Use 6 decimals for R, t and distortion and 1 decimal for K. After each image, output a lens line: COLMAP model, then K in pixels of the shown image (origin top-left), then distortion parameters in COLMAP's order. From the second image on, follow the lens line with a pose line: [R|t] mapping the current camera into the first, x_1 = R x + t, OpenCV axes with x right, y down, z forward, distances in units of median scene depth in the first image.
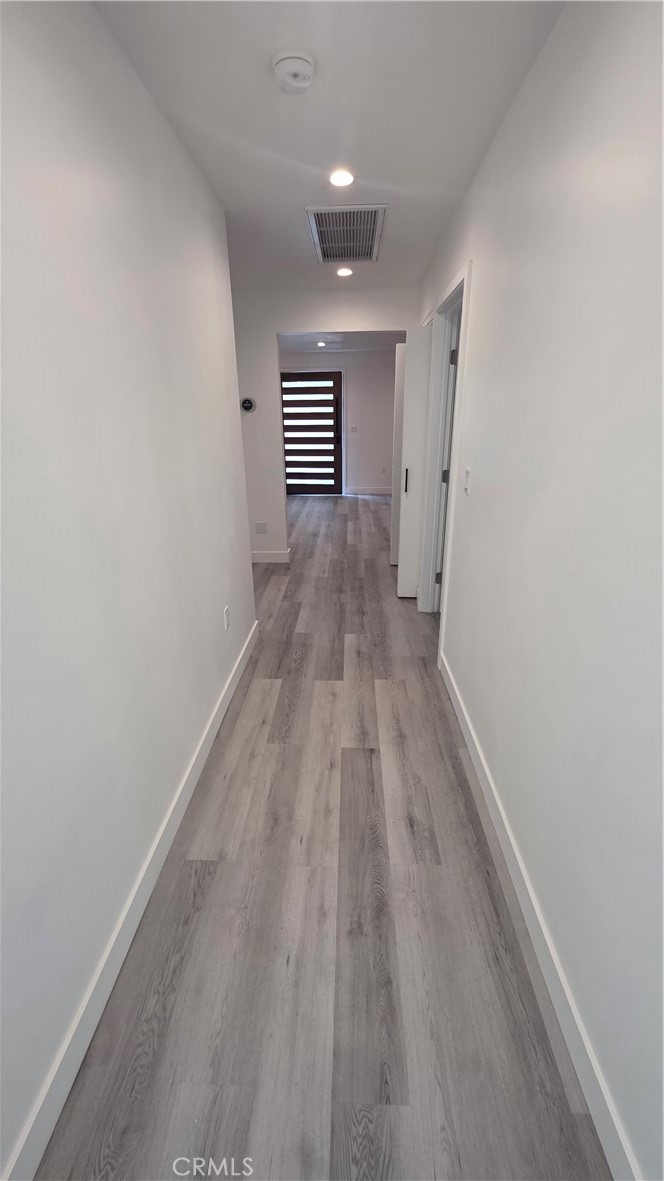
lens RADIAL K [[475.1, 0, 330.6], [0, 475.1, 593.0], [0, 0, 1]] dist [0.000926, 0.000513]
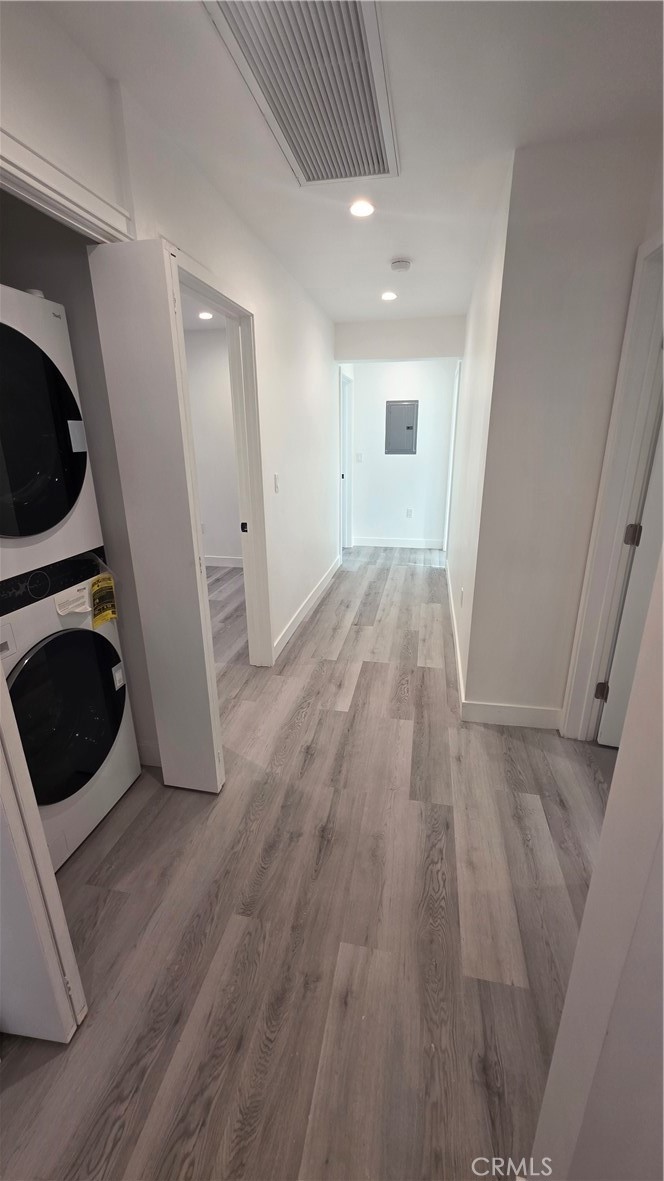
lens RADIAL K [[475.1, 0, 328.9], [0, 475.1, 589.8], [0, 0, 1]] dist [0.000926, 0.000513]
pose [[-0.986651, -0.027920, 0.160439, -0.065468], [0.080515, 0.772723, 0.629616, -0.622975], [-0.141554, 0.634129, -0.760160, 1.625283]]
